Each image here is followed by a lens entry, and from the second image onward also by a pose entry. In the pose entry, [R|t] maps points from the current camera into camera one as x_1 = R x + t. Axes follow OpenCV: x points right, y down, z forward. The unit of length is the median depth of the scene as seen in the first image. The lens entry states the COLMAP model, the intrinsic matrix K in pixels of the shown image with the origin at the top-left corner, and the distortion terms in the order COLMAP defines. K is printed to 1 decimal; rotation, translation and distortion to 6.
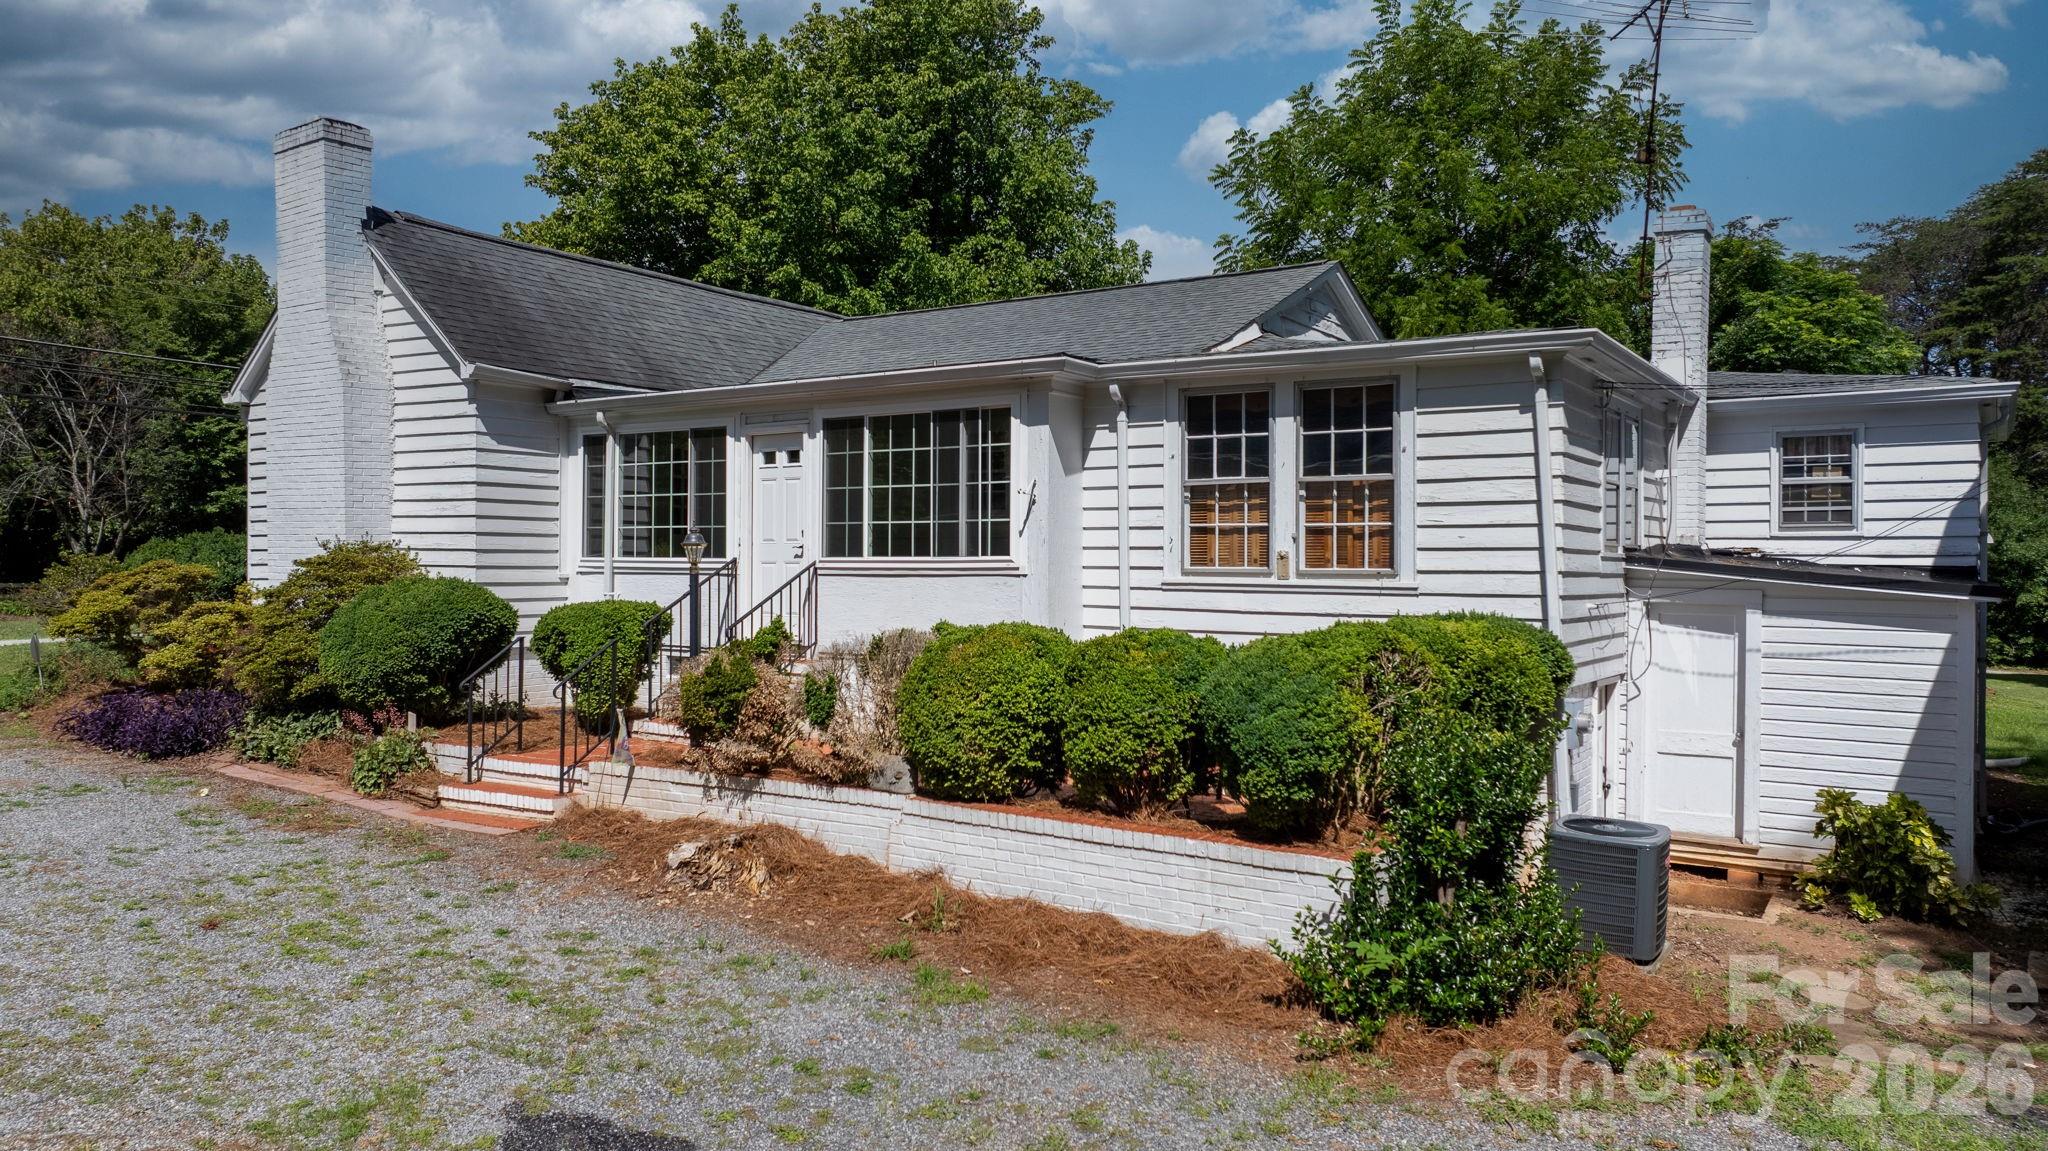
lens RADIAL K [[1443.3, 0, 1034.6], [0, 1443.3, 575.8], [0, 0, 1]] dist [-0.023134, 0.014255]
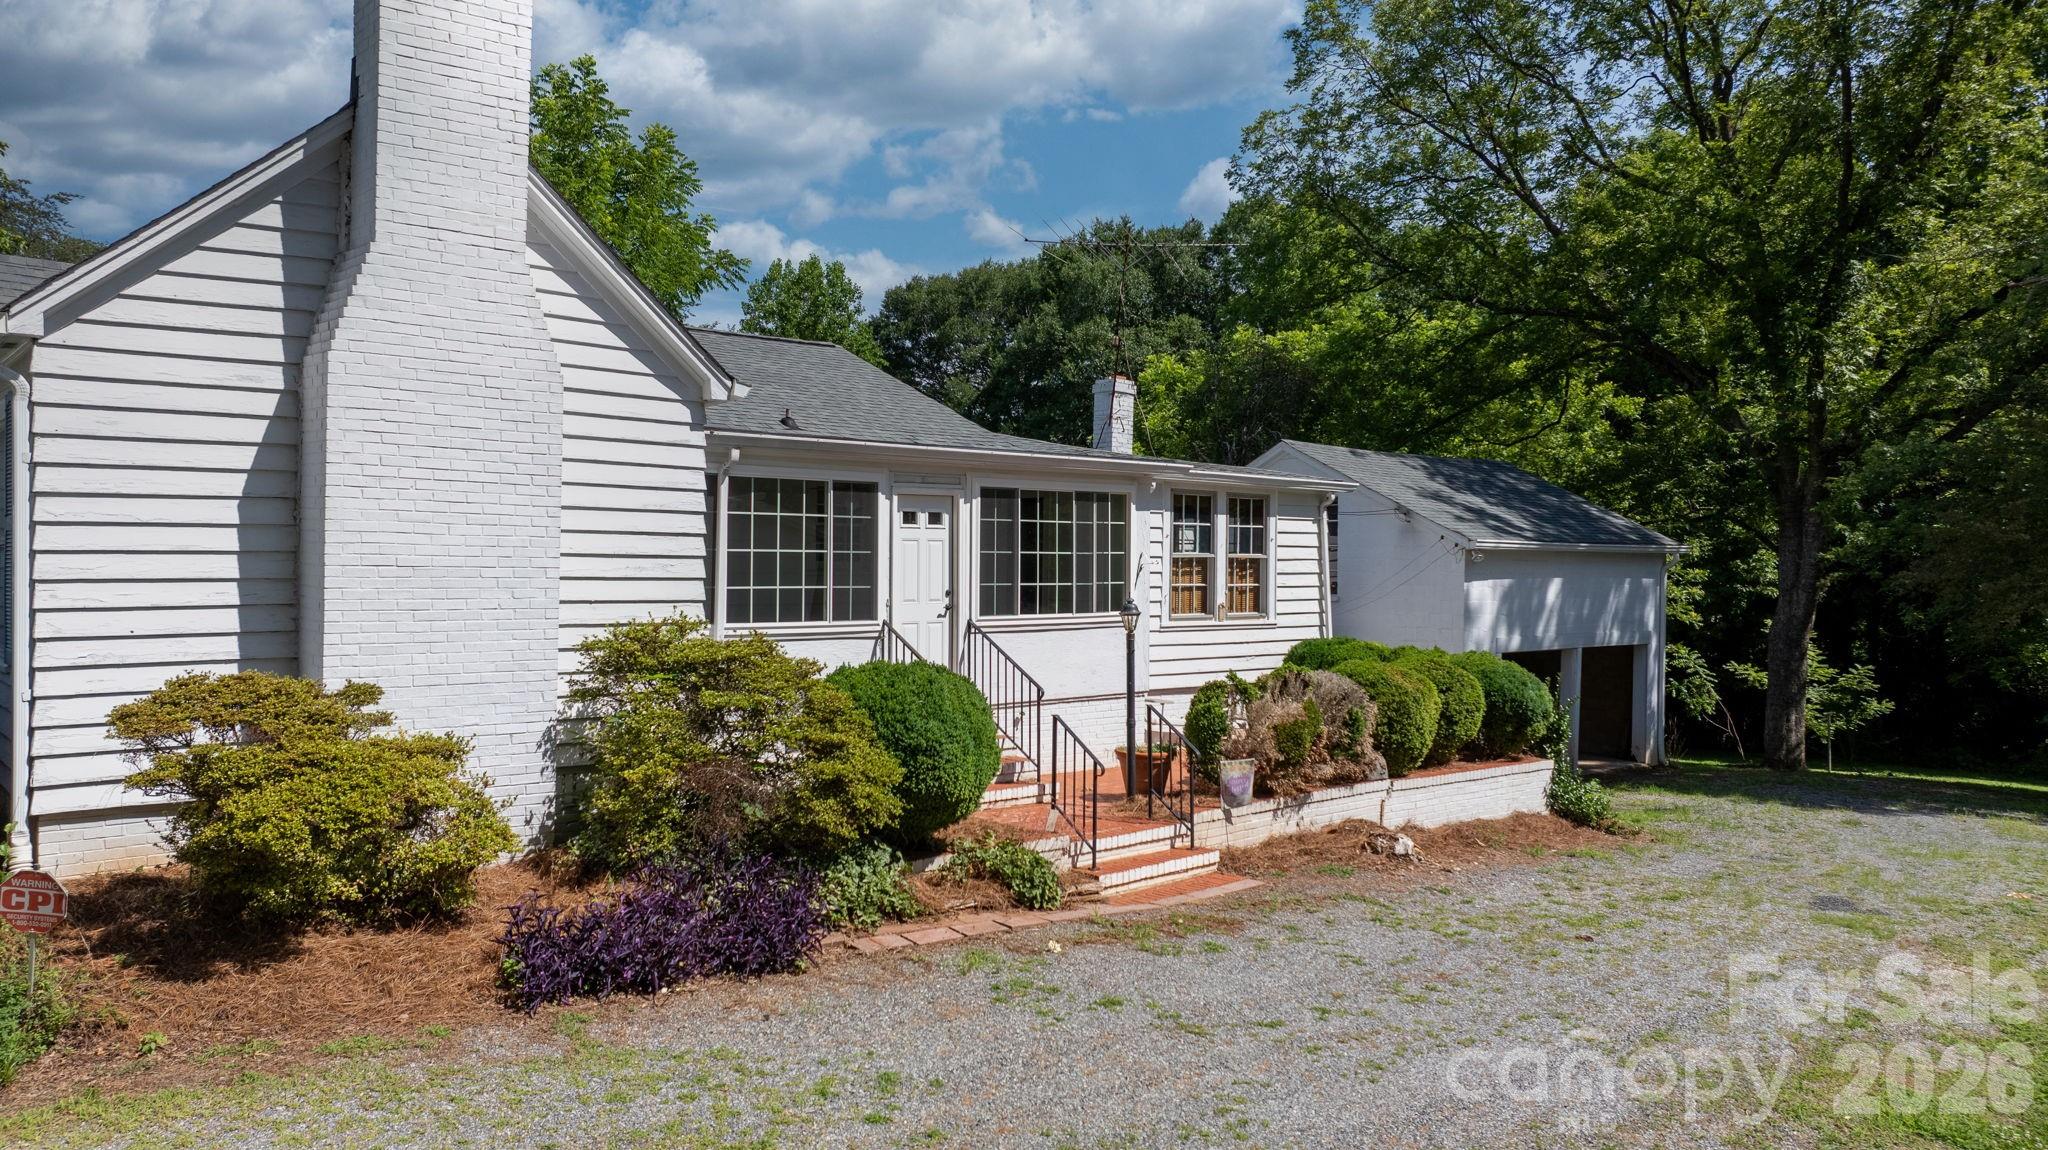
lens RADIAL K [[1443.3, 0, 1025.9], [0, 1443.3, 585.6], [0, 0, 1]] dist [-0.023134, 0.014255]
pose [[0.277975, -0.022210, 0.960331, -1.222406], [-0.004177, 0.999695, 0.024329, -0.064721], [-0.960579, -0.010775, 0.277798, 0.702639]]
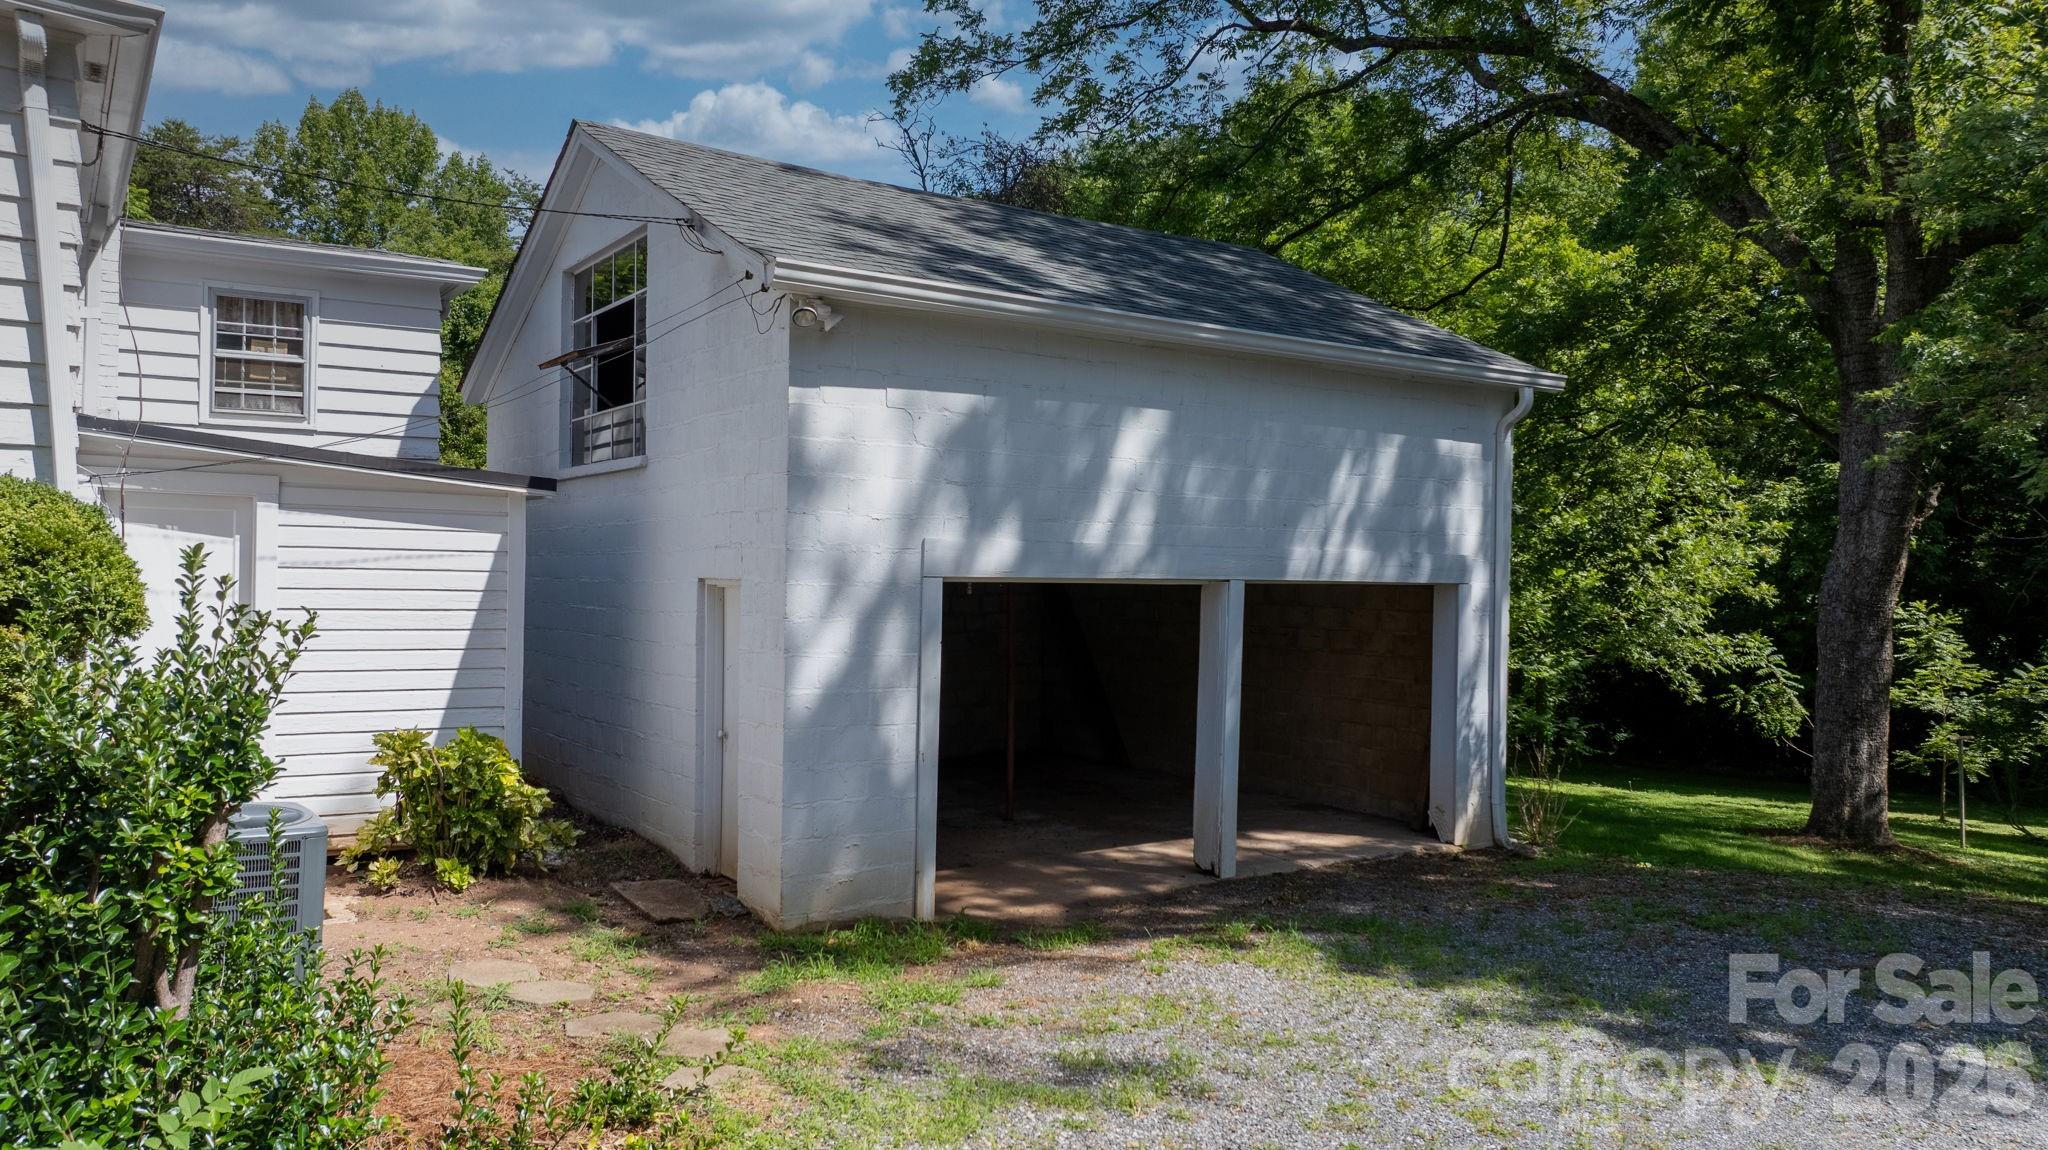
lens RADIAL K [[1443.3, 0, 1029.7], [0, 1443.3, 580.7], [0, 0, 1]] dist [-0.023134, 0.014255]
pose [[0.379648, -0.010484, 0.925072, -0.024422], [-0.003801, 0.999910, 0.012892, 0.047858], [-0.925123, -0.008411, 0.379574, 0.331975]]
